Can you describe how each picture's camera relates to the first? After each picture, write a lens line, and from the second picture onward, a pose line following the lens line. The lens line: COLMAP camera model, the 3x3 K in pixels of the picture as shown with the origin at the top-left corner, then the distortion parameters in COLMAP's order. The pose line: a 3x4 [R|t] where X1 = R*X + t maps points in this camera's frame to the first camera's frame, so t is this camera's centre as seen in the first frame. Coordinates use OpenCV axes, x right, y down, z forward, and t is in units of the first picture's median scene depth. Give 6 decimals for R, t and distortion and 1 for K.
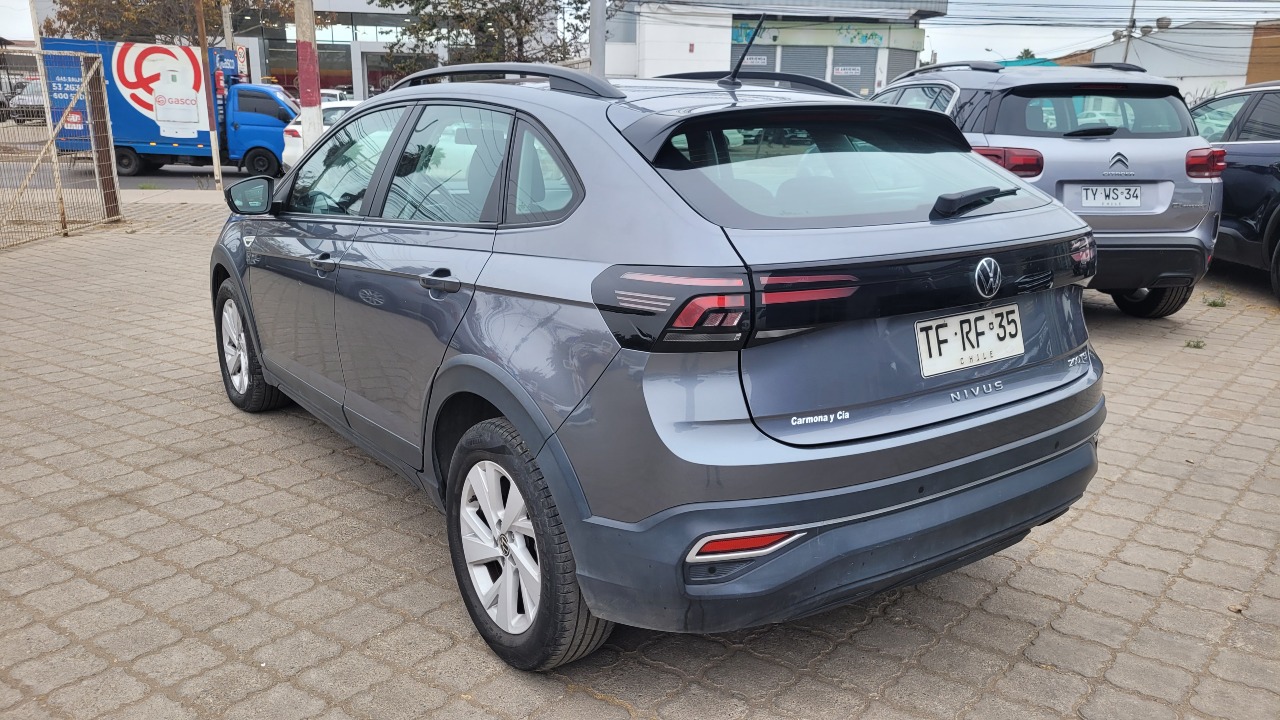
lens RADIAL K [[960.3, 0, 632.7], [0, 960.3, 357.6], [0, 0, 1]] dist [0.052055, -0.046715]
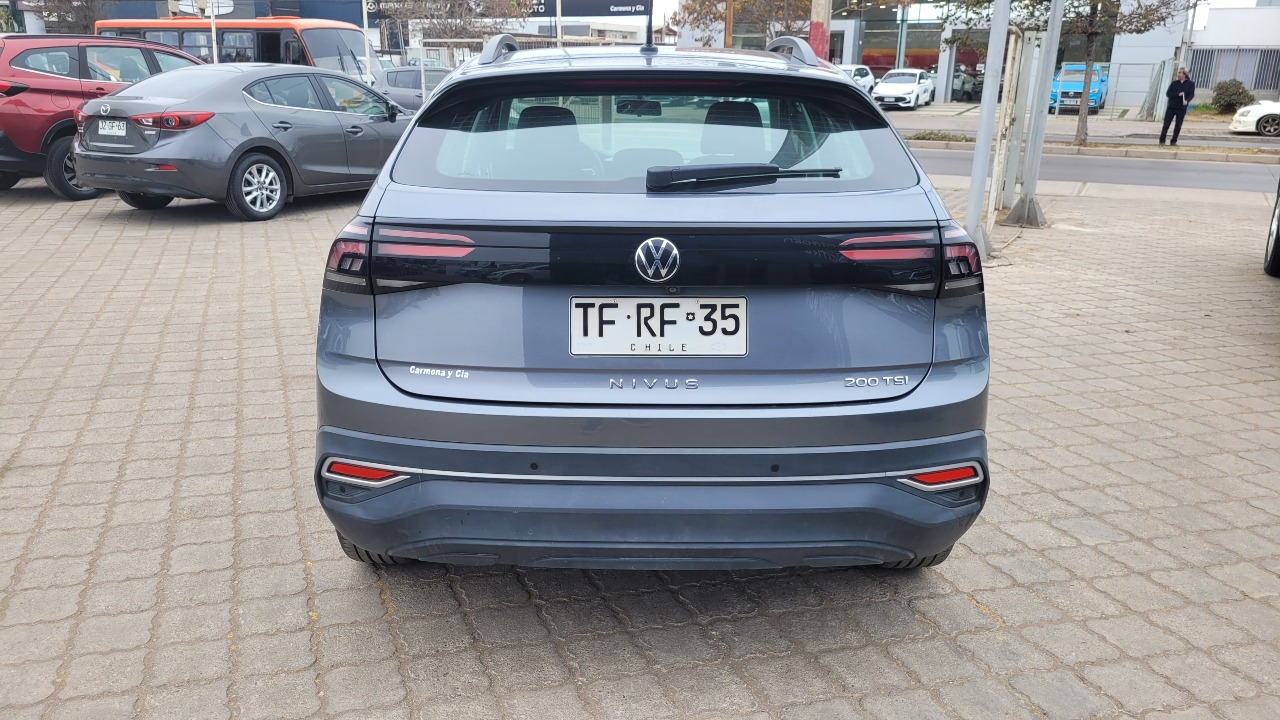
lens RADIAL K [[960.3, 0, 632.7], [0, 960.3, 357.6], [0, 0, 1]] dist [0.052055, -0.046715]
pose [[0.813659, 0.159684, -0.558981, 0.836351], [-0.149077, 0.986695, 0.064870, -0.045180], [0.561902, 0.030549, 0.826639, 0.231698]]
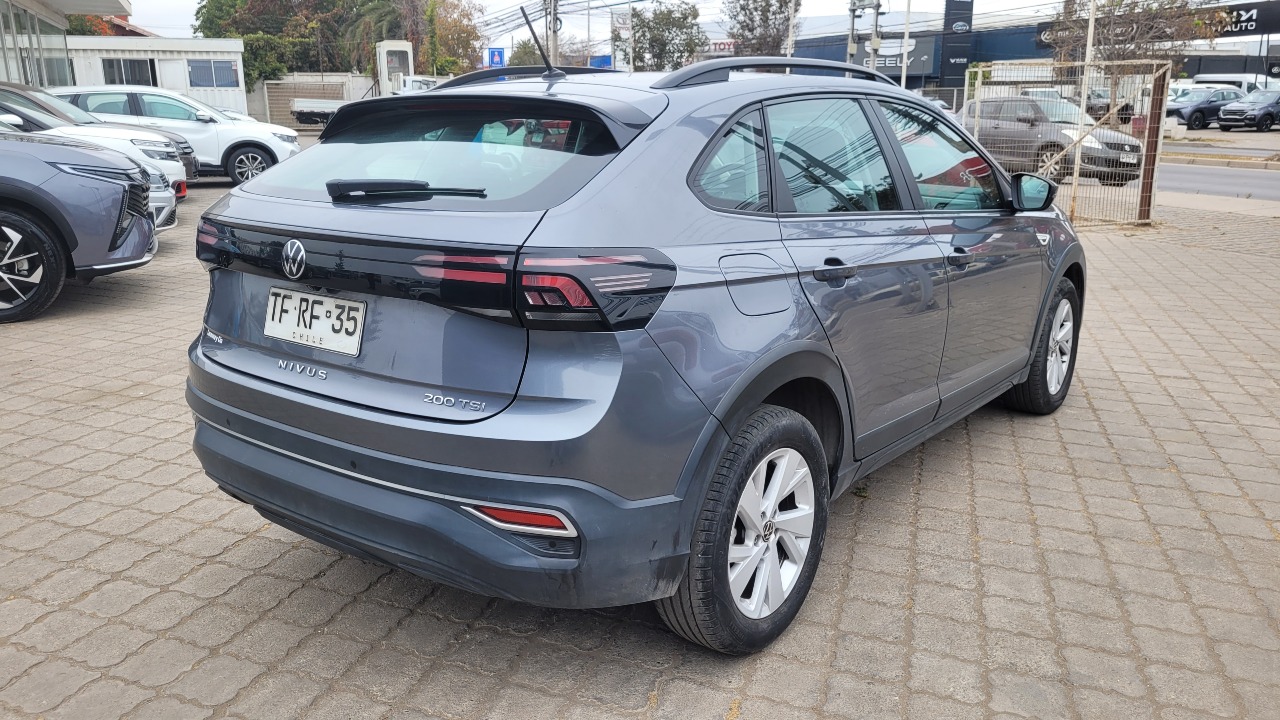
lens RADIAL K [[960.3, 0, 632.7], [0, 960.3, 357.6], [0, 0, 1]] dist [0.052055, -0.046715]
pose [[0.293600, 0.228239, -0.928281, 1.398393], [-0.238088, 0.957936, 0.160227, -0.224111], [0.925804, 0.173970, 0.335590, 0.967595]]
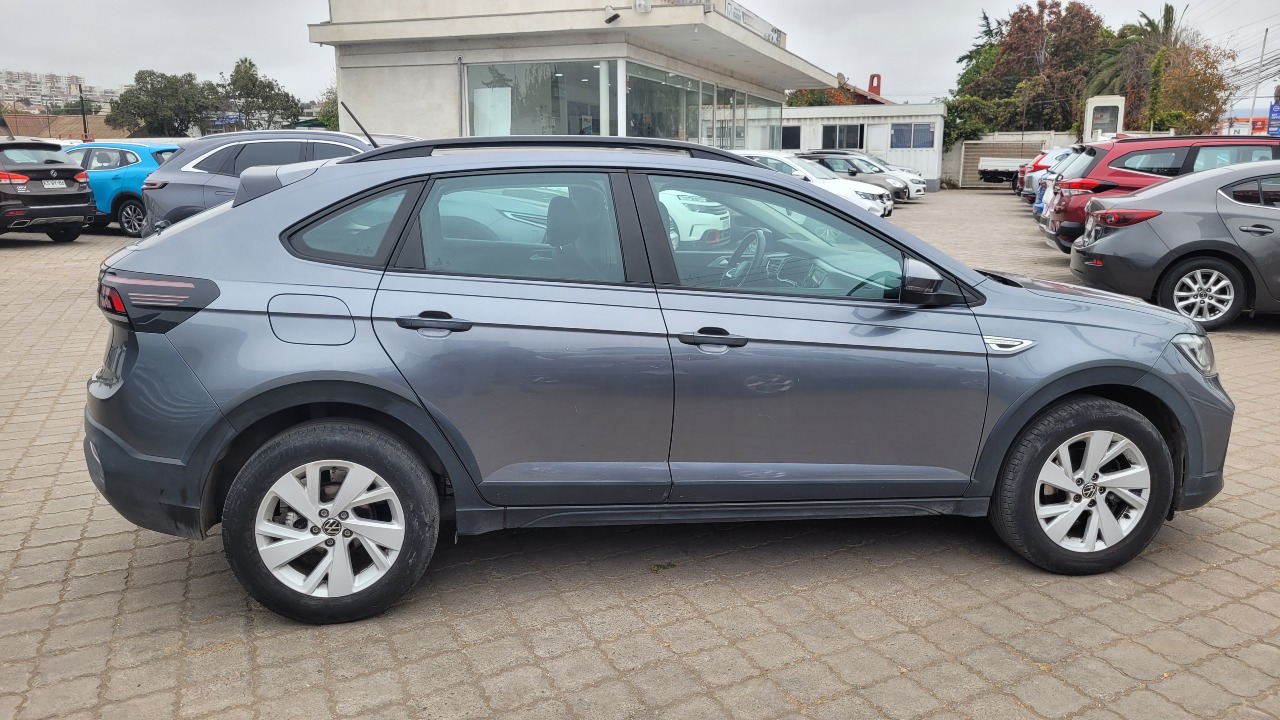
lens RADIAL K [[960.3, 0, 632.7], [0, 960.3, 357.6], [0, 0, 1]] dist [0.052055, -0.046715]
pose [[-0.430557, 0.164588, -0.887430, 1.428994], [-0.238235, 0.927638, 0.287631, -0.598946], [0.870554, 0.335258, -0.360191, 2.303440]]
